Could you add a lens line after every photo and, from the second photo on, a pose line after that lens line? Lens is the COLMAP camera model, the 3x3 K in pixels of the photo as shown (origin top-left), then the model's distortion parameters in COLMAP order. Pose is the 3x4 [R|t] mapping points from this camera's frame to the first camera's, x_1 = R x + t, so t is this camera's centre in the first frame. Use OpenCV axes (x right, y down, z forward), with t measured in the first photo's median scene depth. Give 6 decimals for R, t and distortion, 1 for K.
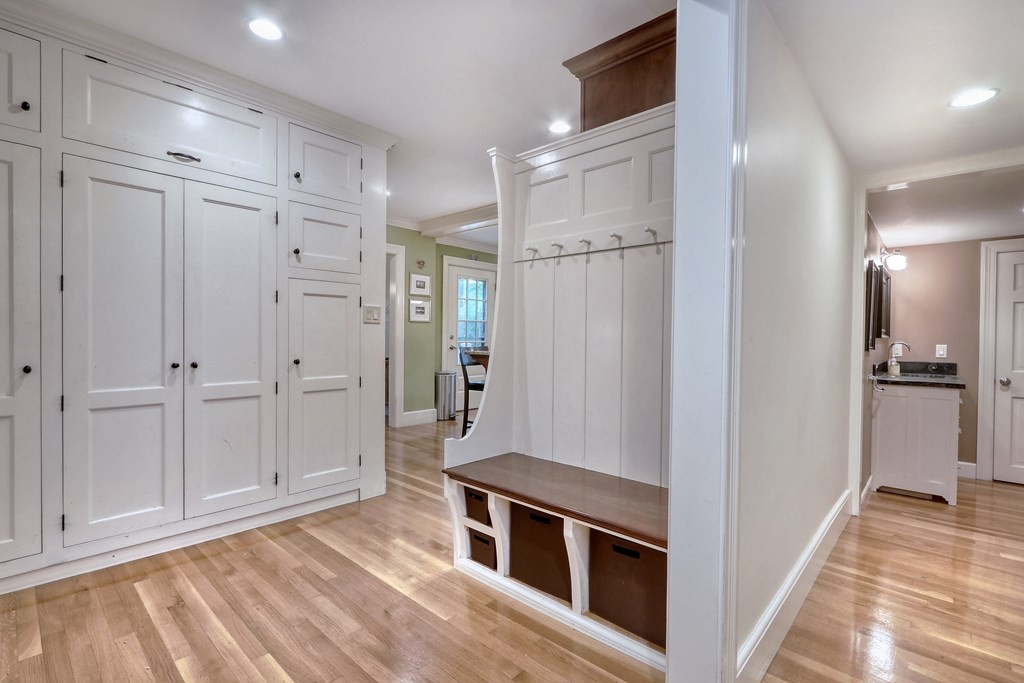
lens RADIAL K [[470.1, 0, 512.2], [0, 470.1, 338.7], [0, 0, 1]] dist [0.001888, -0.000446]
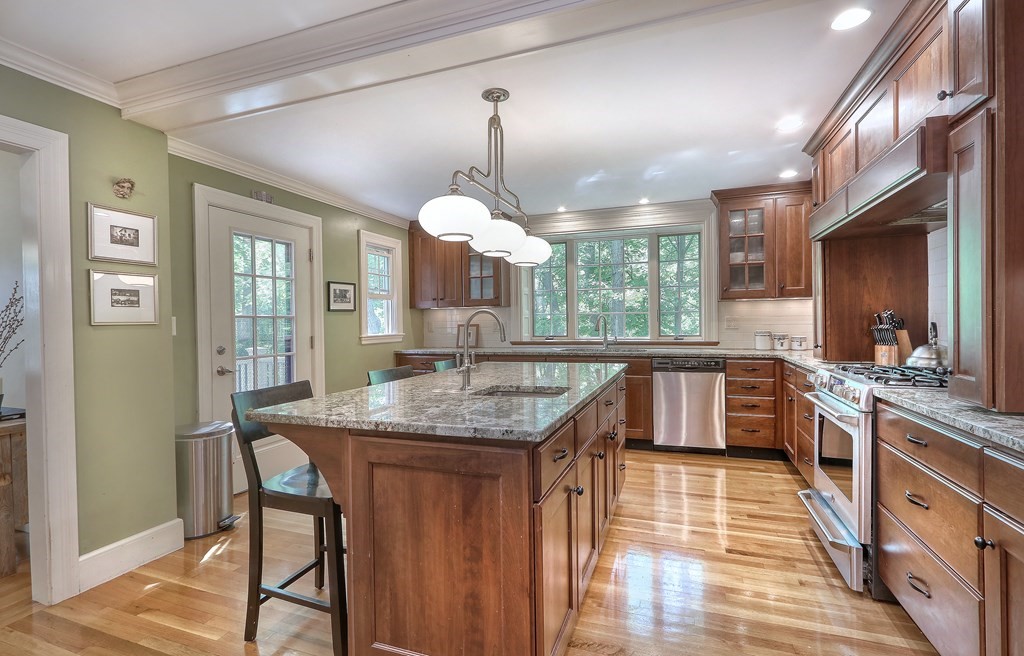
lens RADIAL K [[473.7, 0, 510.3], [0, 473.7, 326.4], [0, 0, 1]] dist [-0.000775, -0.000492]
pose [[0.925530, -0.031443, 0.377367, -0.037493], [0.029946, 0.999503, 0.009835, -0.027804], [-0.377489, 0.002198, 0.926011, 0.471944]]
